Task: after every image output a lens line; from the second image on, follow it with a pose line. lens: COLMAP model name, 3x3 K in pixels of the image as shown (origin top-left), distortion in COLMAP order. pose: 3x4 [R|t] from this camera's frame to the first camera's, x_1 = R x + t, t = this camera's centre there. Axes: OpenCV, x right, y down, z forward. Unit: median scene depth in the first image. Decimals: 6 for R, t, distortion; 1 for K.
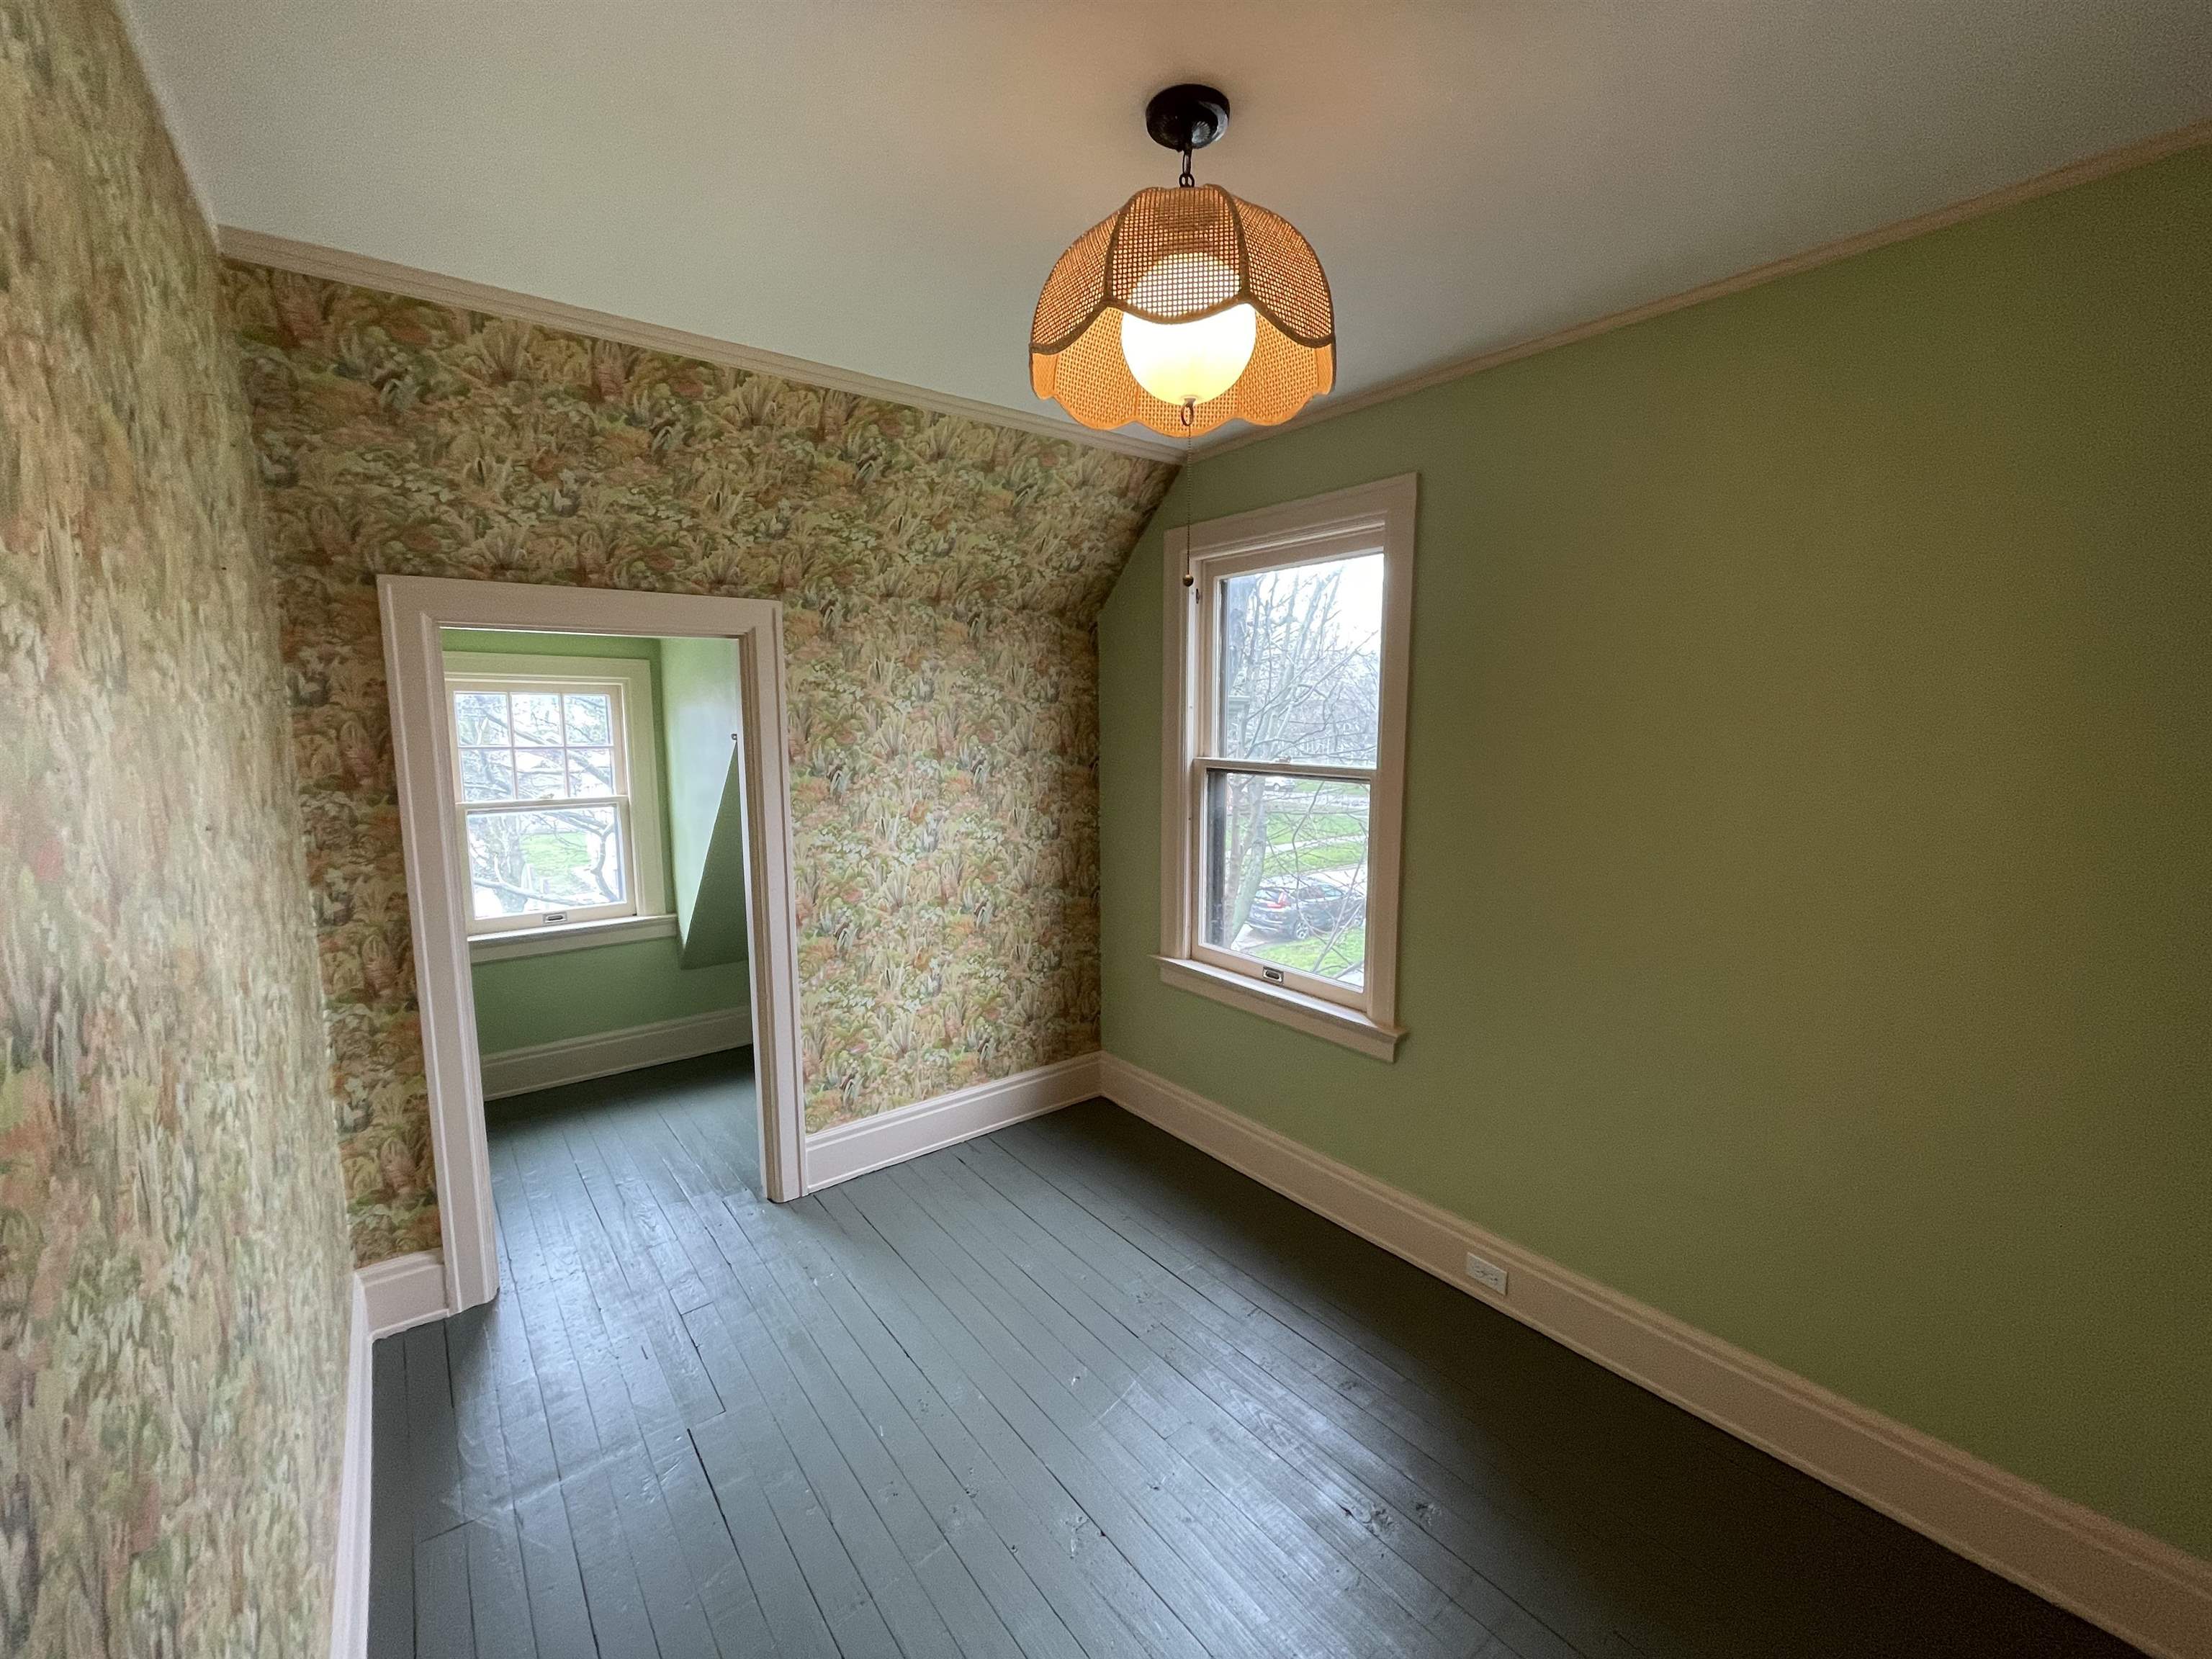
lens RADIAL K [[897.1, 0, 1106.0], [0, 897.1, 829.5], [0, 0, 1]] dist [-0.000213, -0.000060]
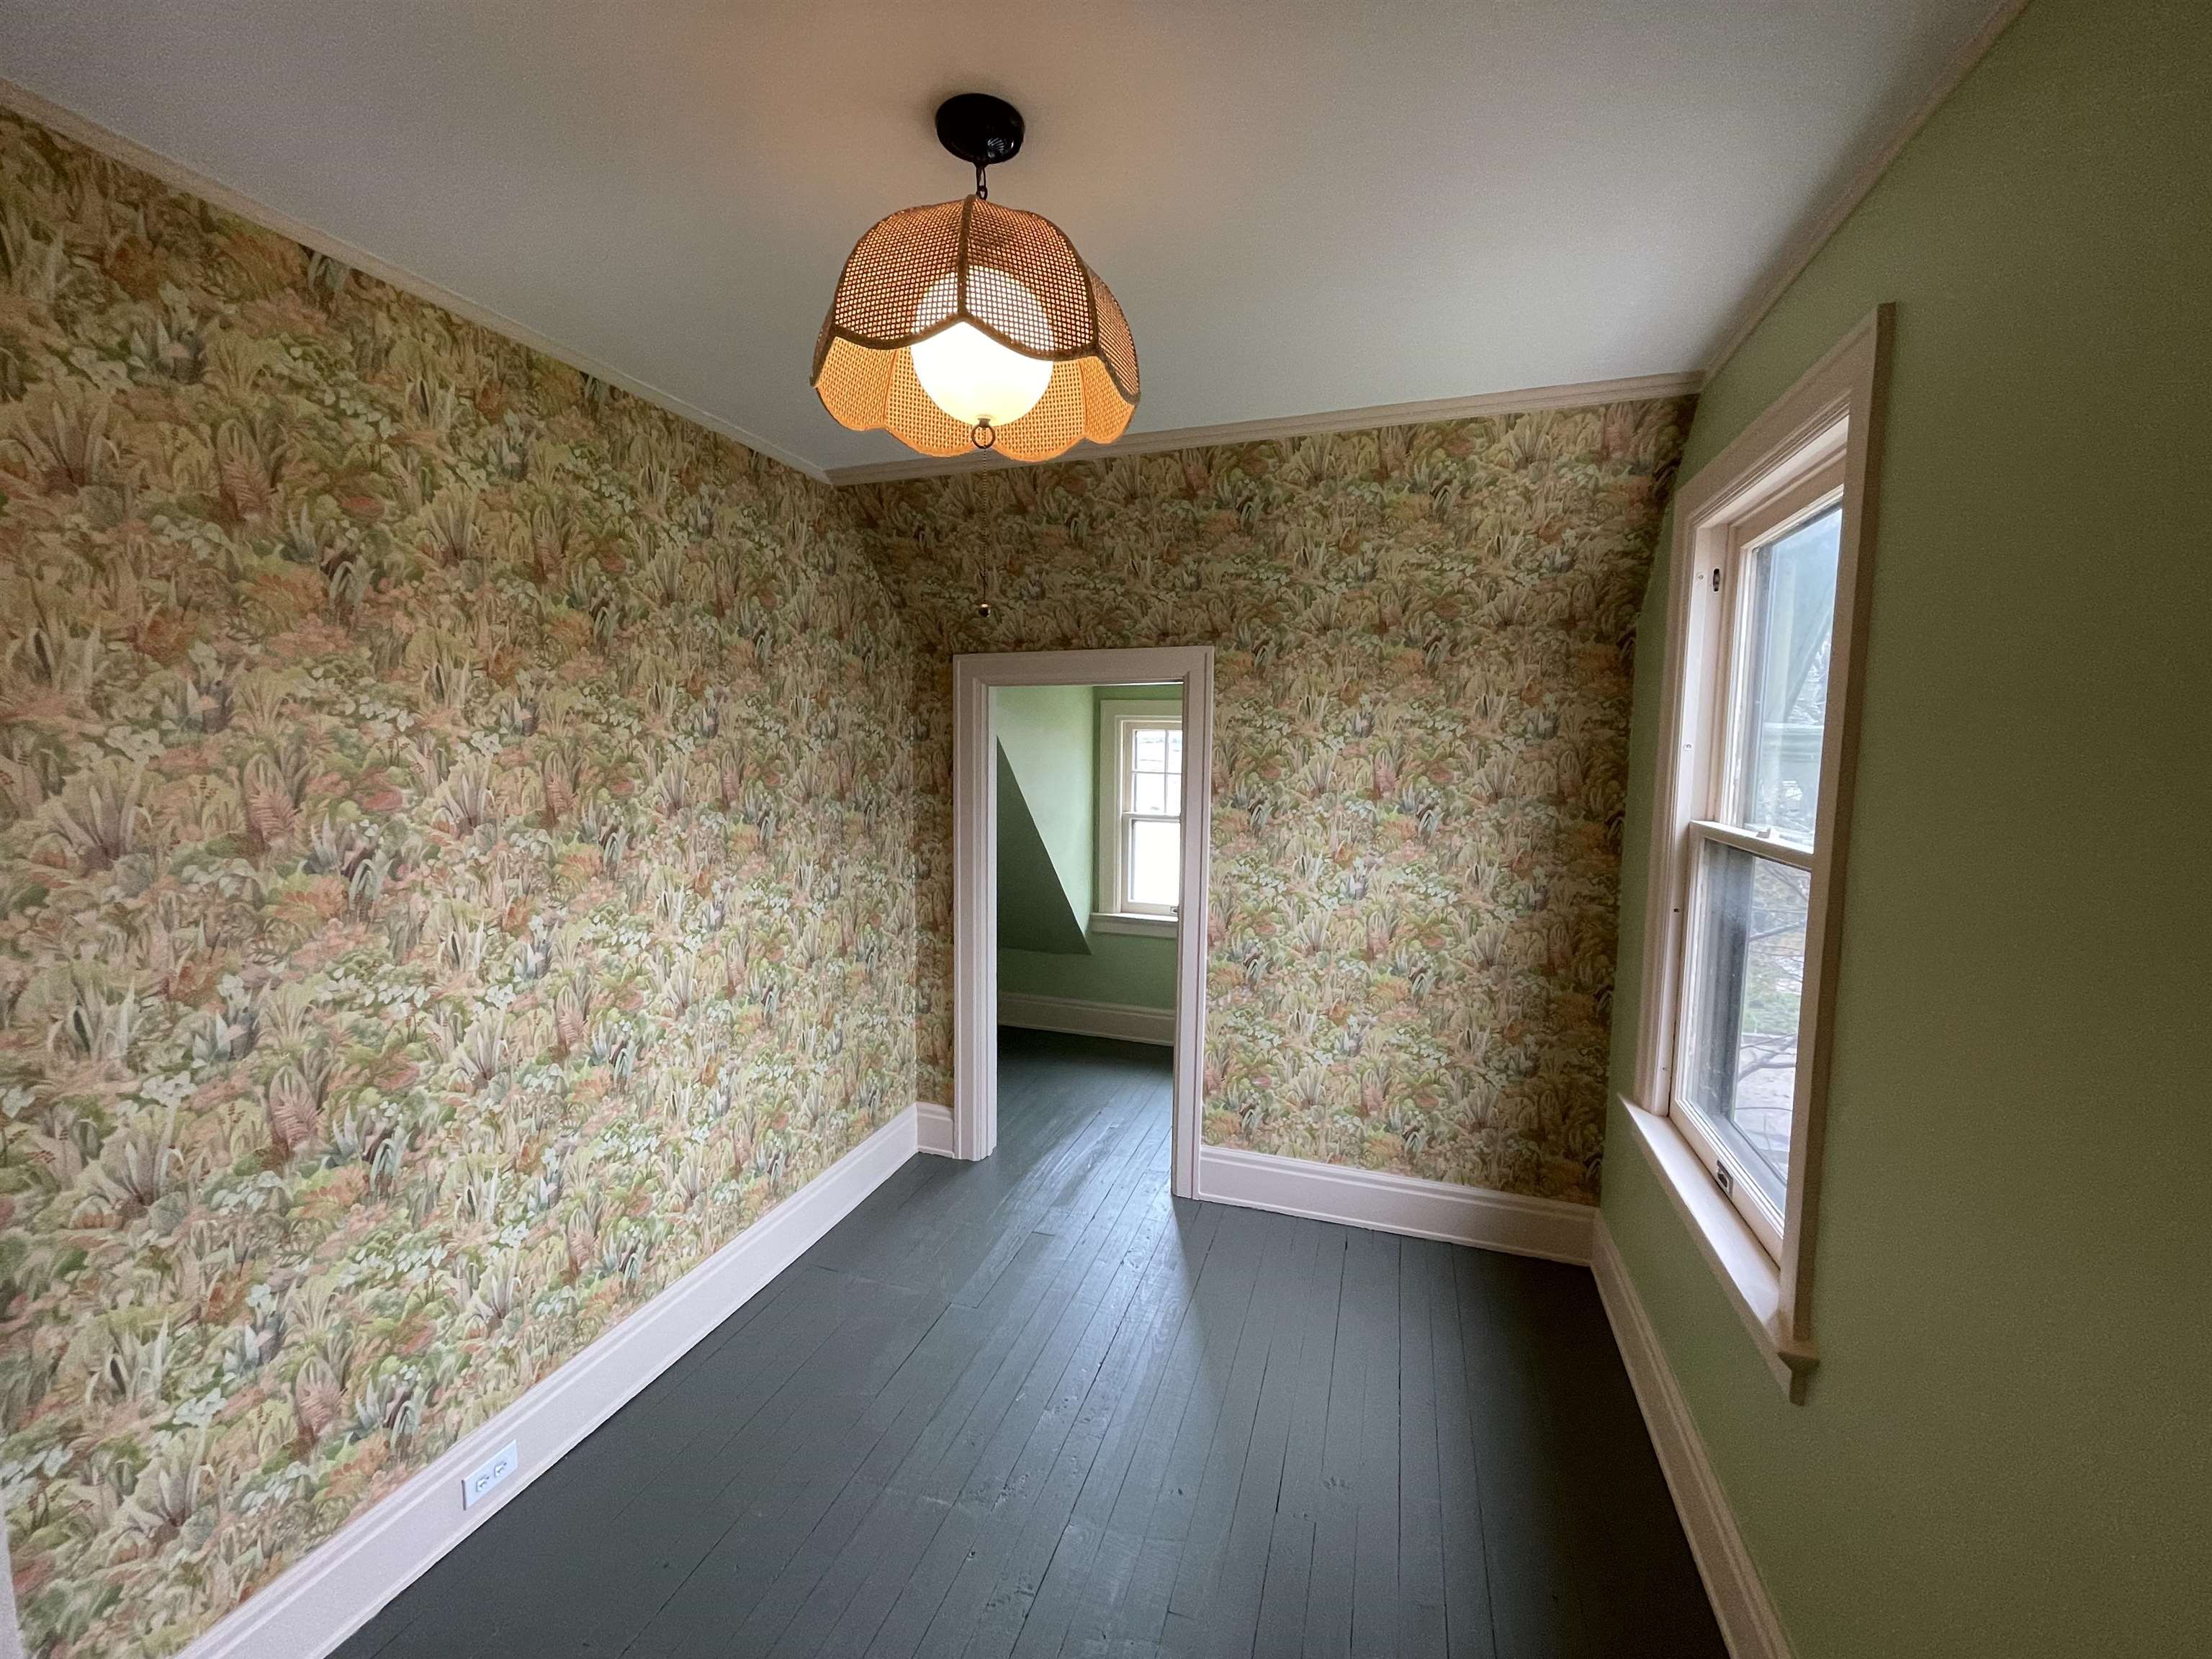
lens RADIAL K [[843.1, 0, 1127.8], [0, 843.1, 812.3], [0, 0, 1]] dist [-0.010274, -0.000053]
pose [[0.558722, 0.075229, -0.825936, 0.391154], [-0.115931, 0.993184, 0.012038, -0.048449], [0.821213, 0.089026, 0.563635, 0.318409]]
